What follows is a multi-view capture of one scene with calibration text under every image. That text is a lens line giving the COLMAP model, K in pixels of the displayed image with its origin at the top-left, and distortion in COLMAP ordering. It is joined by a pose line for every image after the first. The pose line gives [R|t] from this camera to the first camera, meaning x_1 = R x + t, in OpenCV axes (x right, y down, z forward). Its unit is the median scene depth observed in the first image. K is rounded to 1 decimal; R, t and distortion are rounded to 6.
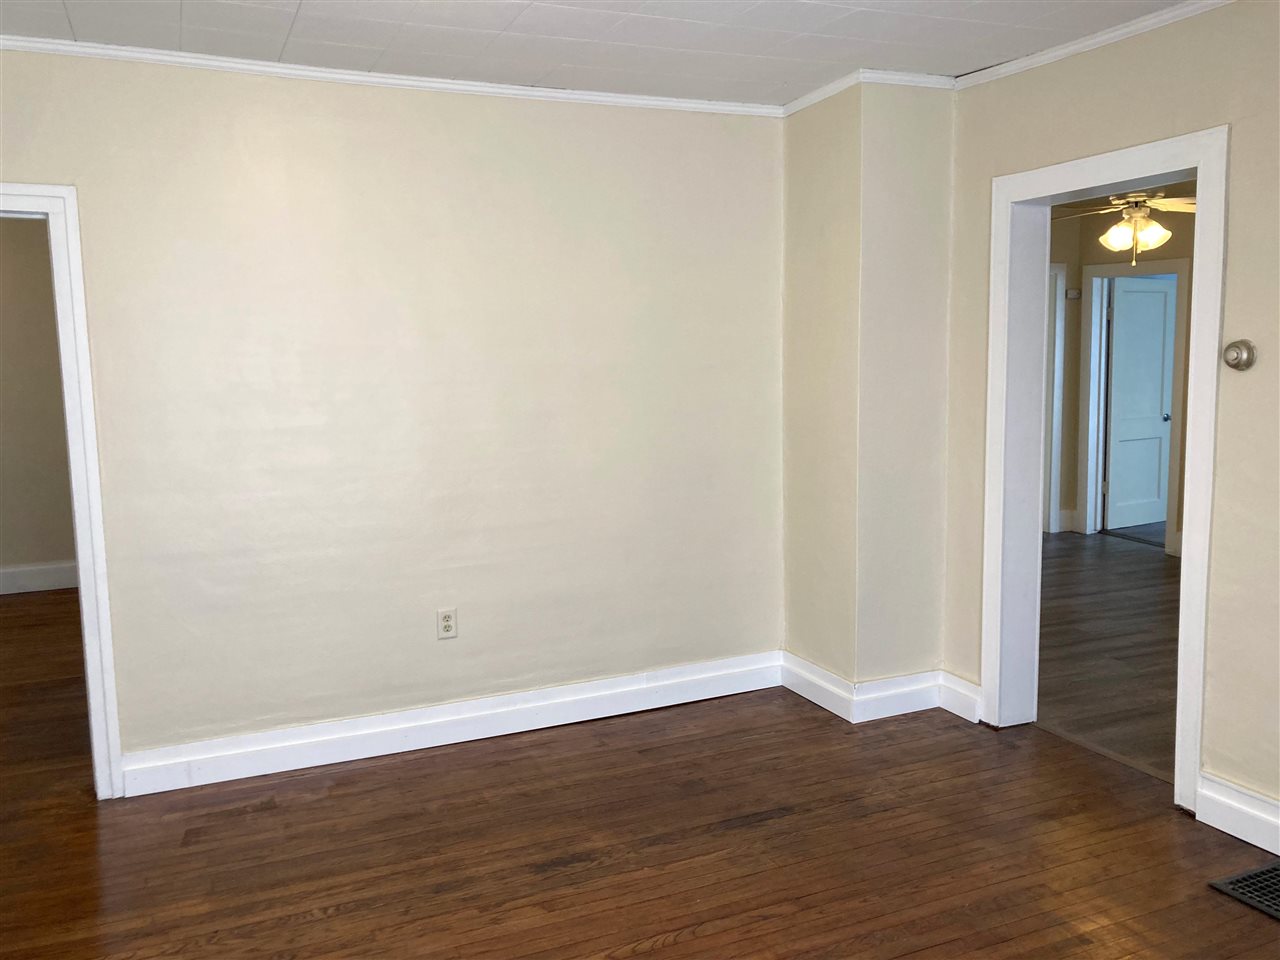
lens RADIAL K [[1118.0, 0, 706.1], [0, 1118.0, 476.9], [0, 0, 1]] dist [0.008059, -0.012292]
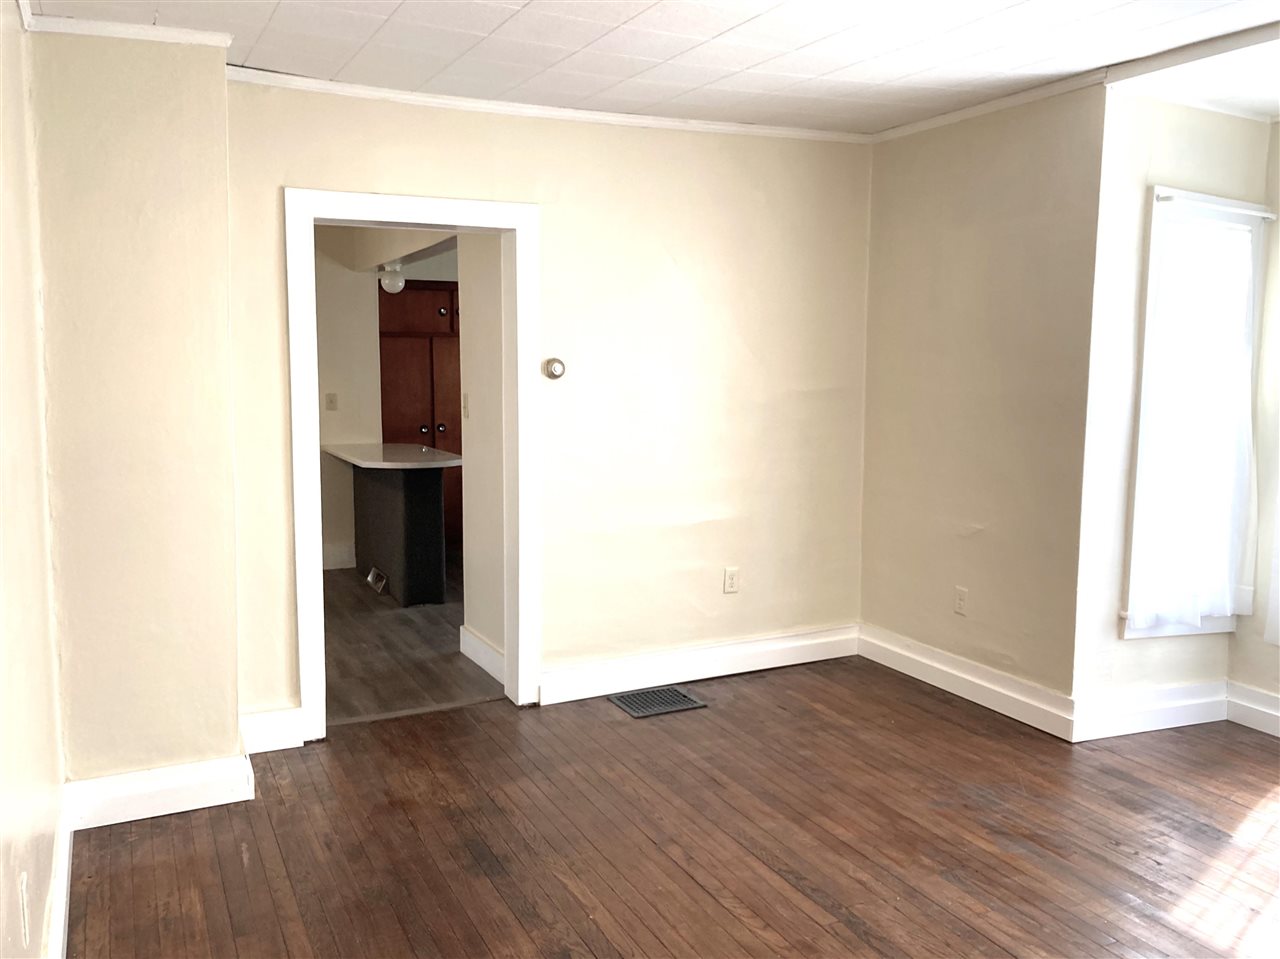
lens RADIAL K [[1061.2, 0, 660.4], [0, 1061.2, 477.6], [0, 0, 1]] dist [-0.000181, 0.007285]
pose [[-0.020439, -0.116261, 0.993008, -0.883338], [0.114820, 0.986371, 0.117847, -0.115683], [-0.993176, 0.116426, -0.006812, 0.878679]]
